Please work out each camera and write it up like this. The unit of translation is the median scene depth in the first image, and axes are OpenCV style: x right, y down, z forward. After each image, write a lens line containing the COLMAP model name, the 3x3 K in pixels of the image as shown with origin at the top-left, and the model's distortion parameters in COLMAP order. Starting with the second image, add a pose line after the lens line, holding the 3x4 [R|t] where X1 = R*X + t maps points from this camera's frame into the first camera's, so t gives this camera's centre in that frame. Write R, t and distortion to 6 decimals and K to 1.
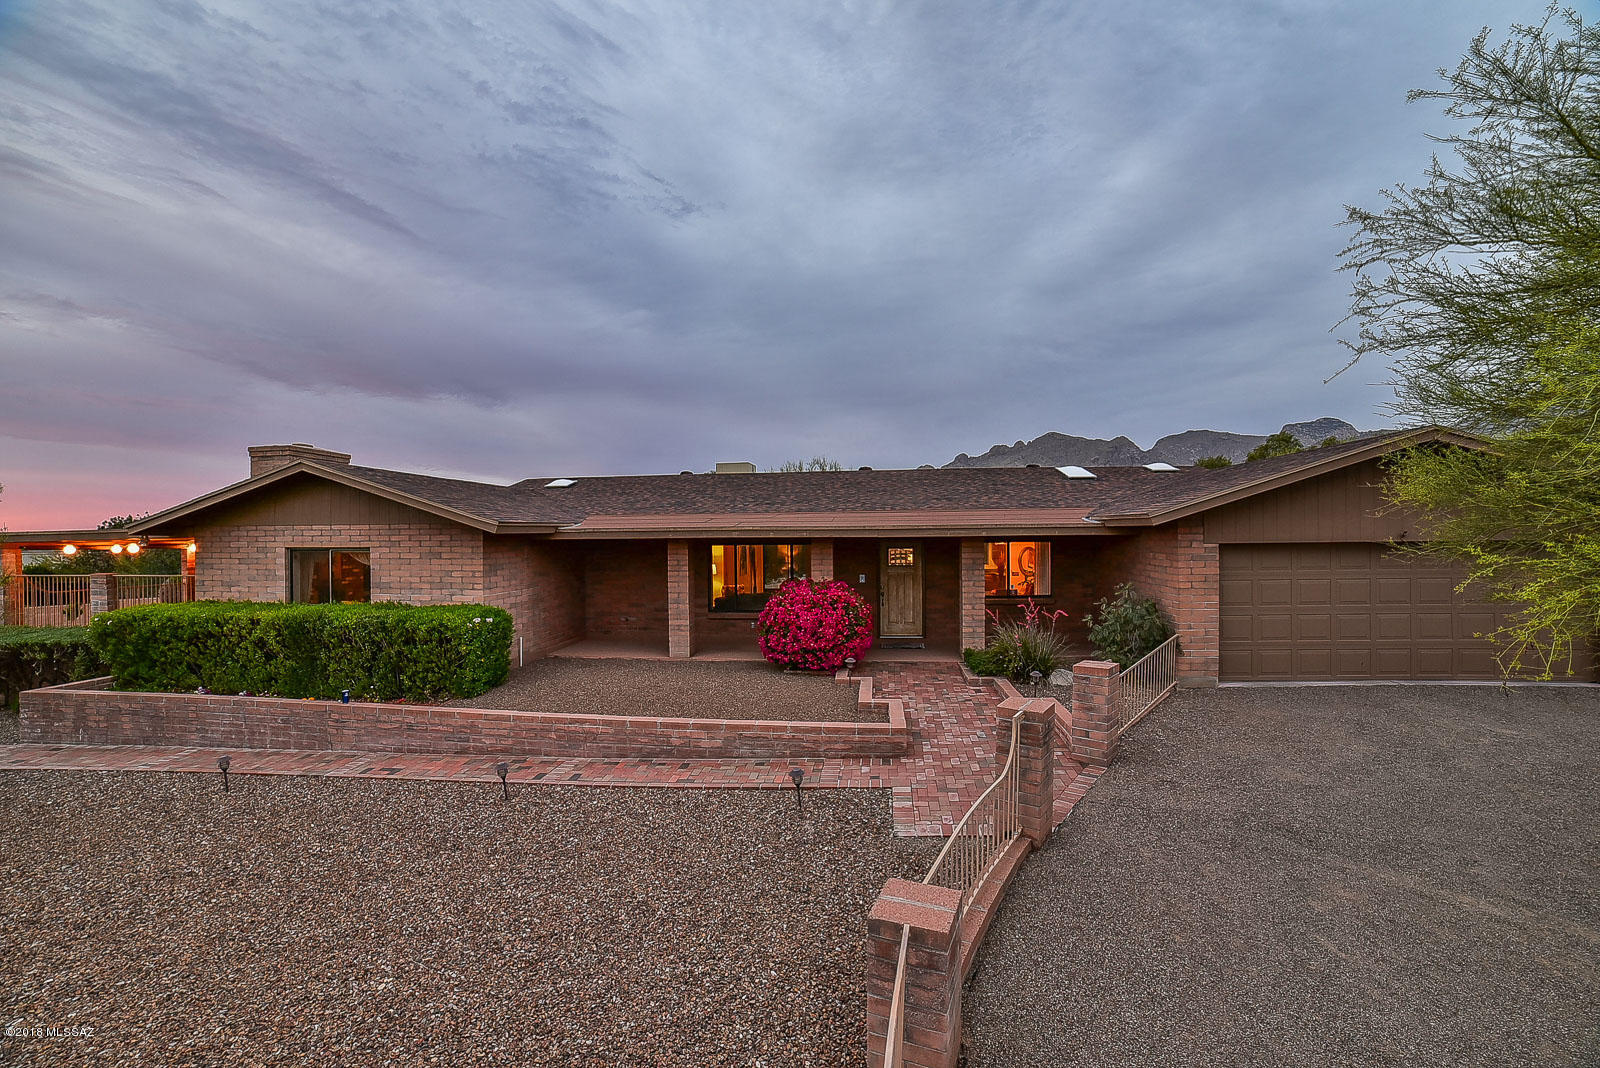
lens RADIAL K [[655.7, 0, 789.7], [0, 655.7, 520.5], [0, 0, 1]] dist [-0.054598, 0.001119]
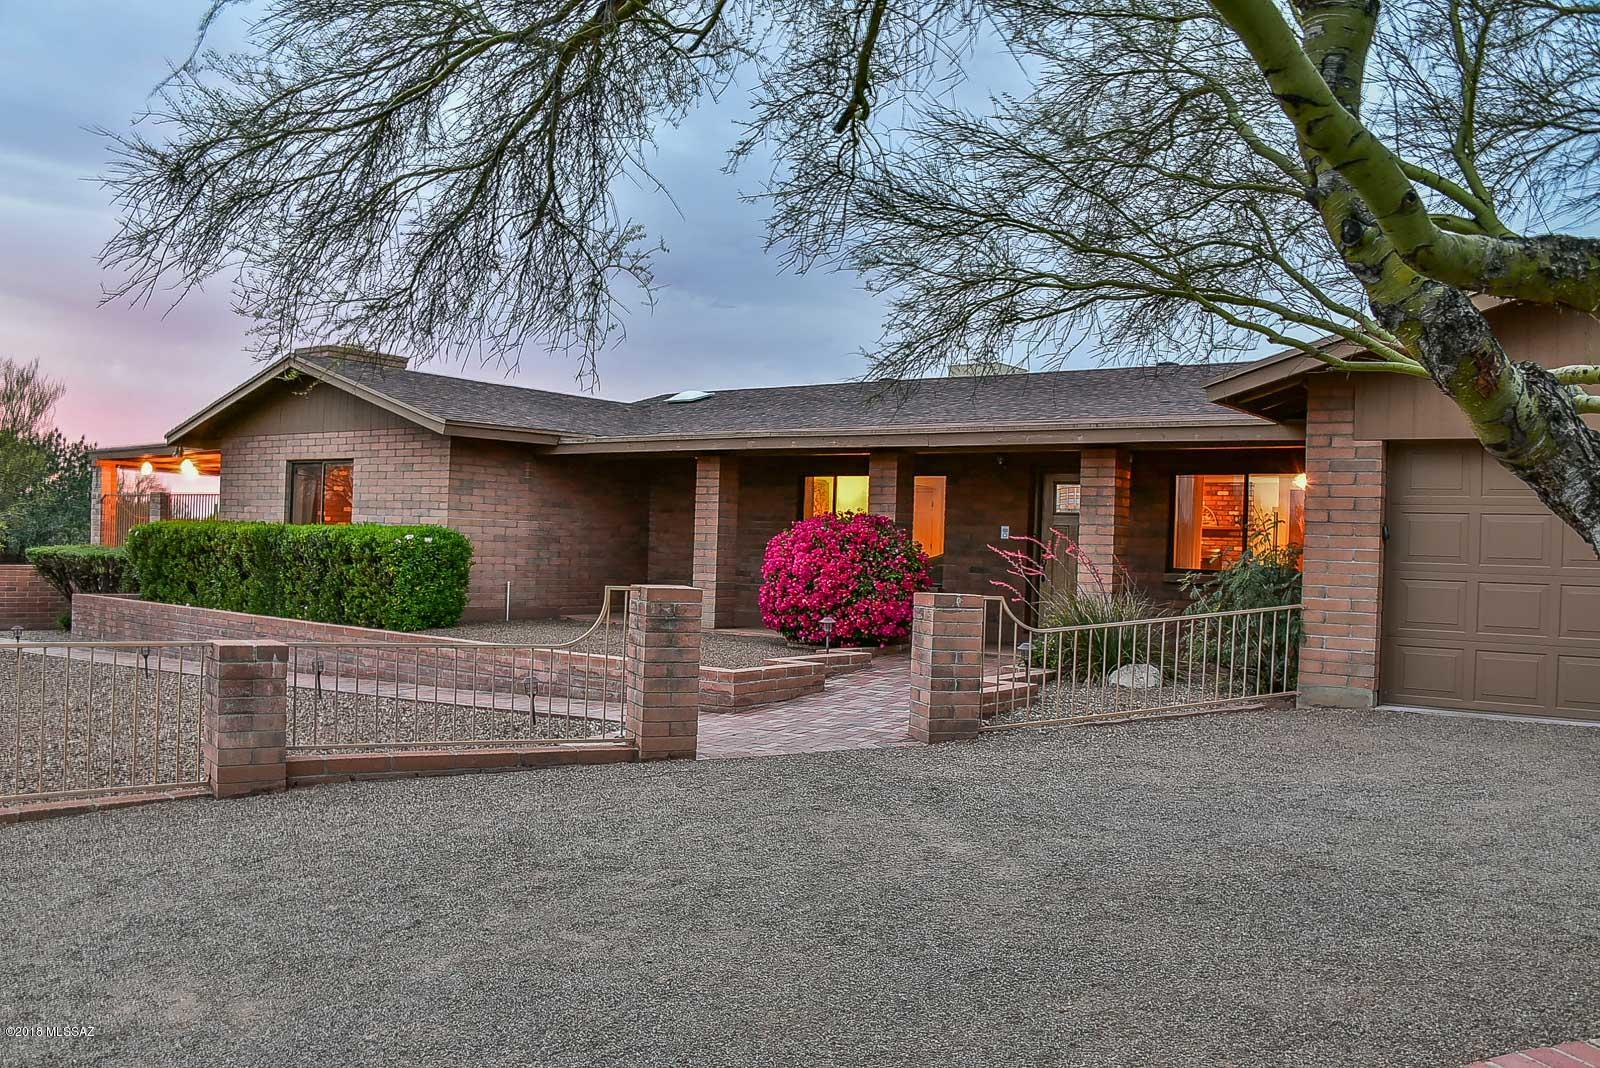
lens RADIAL K [[1274.9, 0, 798.1], [0, 1274.9, 545.2], [0, 0, 1]] dist [-0.136913, 0.060768]
pose [[0.870139, 0.039536, -0.491217, 0.661177], [-0.030697, 0.999189, 0.026044, 0.097561], [0.491849, -0.007583, 0.870648, -0.131458]]
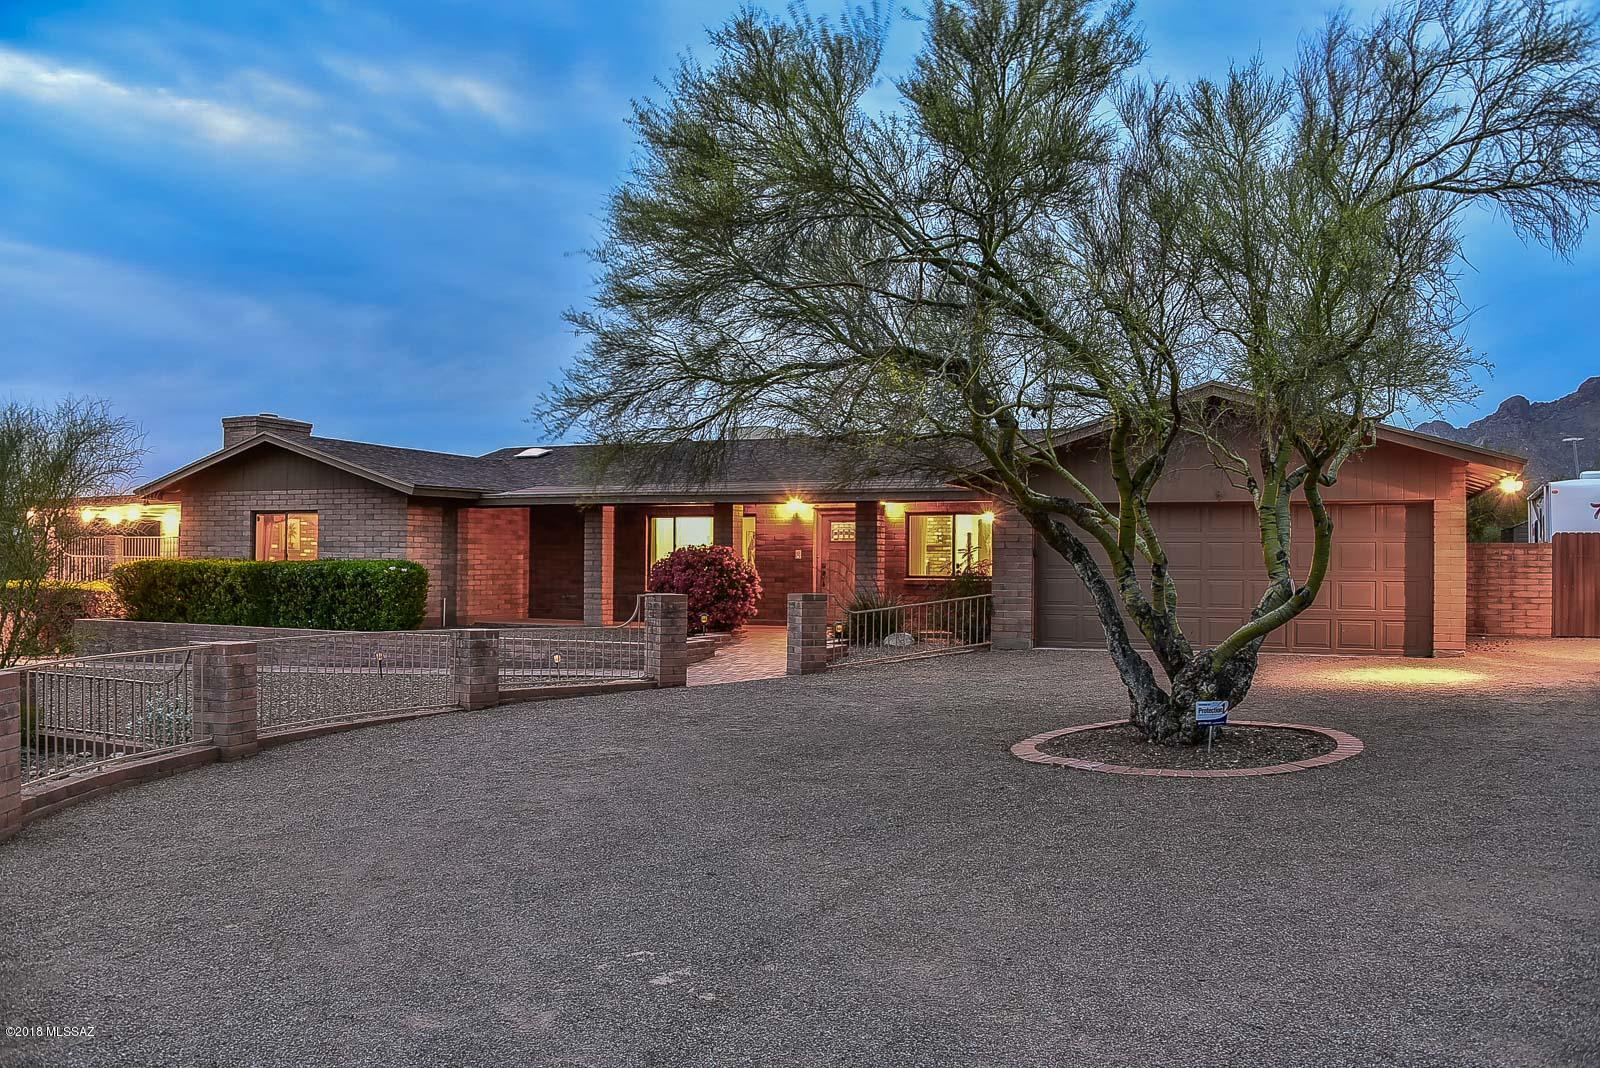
lens RADIAL K [[1274.9, 0, 800.0], [0, 1274.9, 537.4], [0, 0, 1]] dist [-0.136913, 0.060768]
pose [[0.964198, 0.012258, -0.264901, 0.738258], [-0.011264, 0.999923, 0.005271, 0.071163], [0.264945, -0.002098, 0.964261, -0.882185]]
